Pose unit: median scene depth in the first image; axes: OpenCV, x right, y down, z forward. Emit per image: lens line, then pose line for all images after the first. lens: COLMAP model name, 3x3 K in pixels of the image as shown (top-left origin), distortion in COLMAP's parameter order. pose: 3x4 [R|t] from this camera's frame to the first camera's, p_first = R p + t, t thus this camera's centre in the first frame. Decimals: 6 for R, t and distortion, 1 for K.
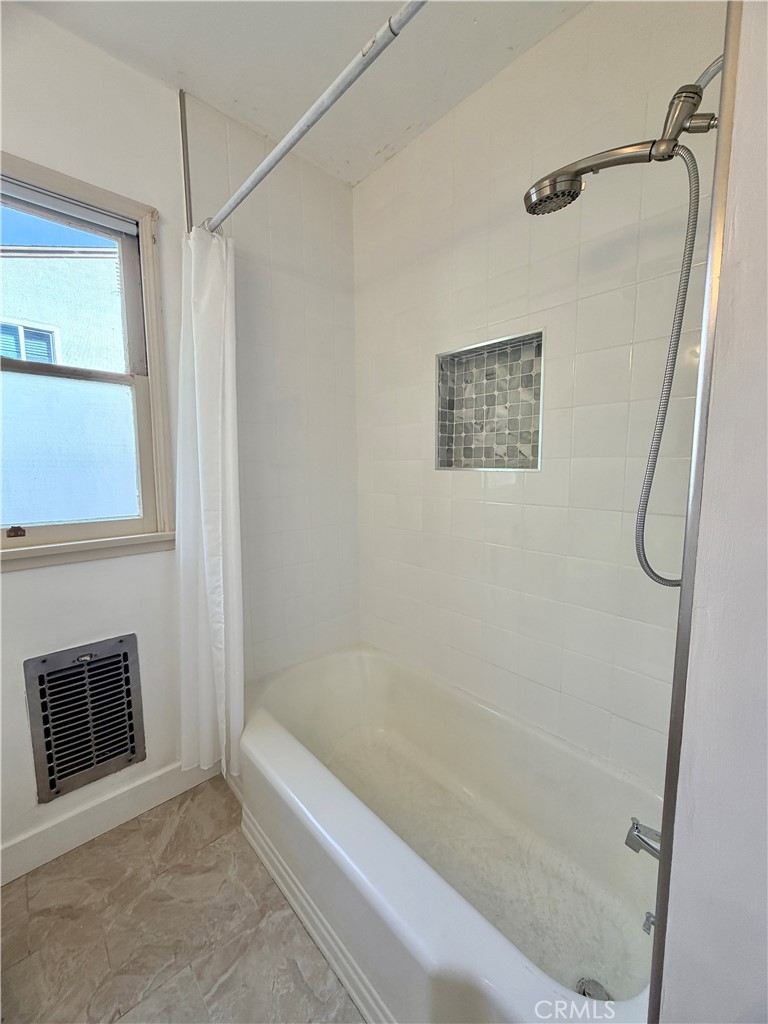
lens RADIAL K [[407.8, 0, 383.0], [0, 407.8, 509.5], [0, 0, 1]] dist [-0.000617, 0.000252]
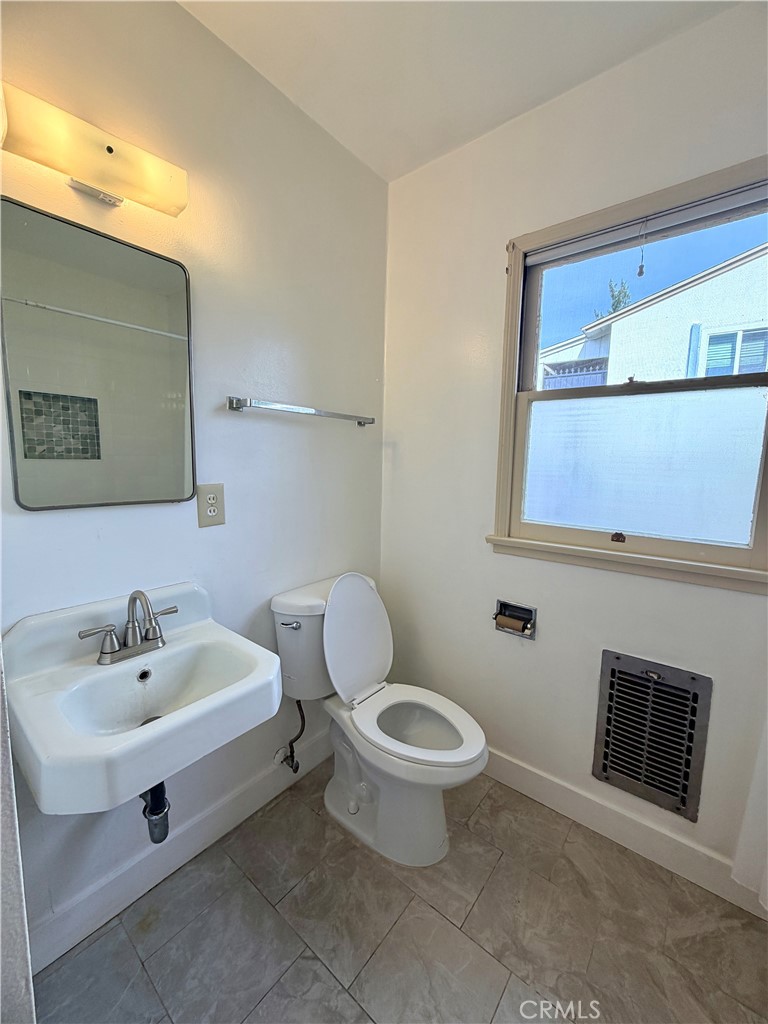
lens RADIAL K [[407.8, 0, 383.0], [0, 407.8, 509.5], [0, 0, 1]] dist [-0.000617, 0.000252]
pose [[0.146491, 0.123537, -0.981468, 0.090038], [-0.129506, 0.986027, 0.104781, -0.048638], [0.980698, 0.111757, 0.160442, 0.150555]]
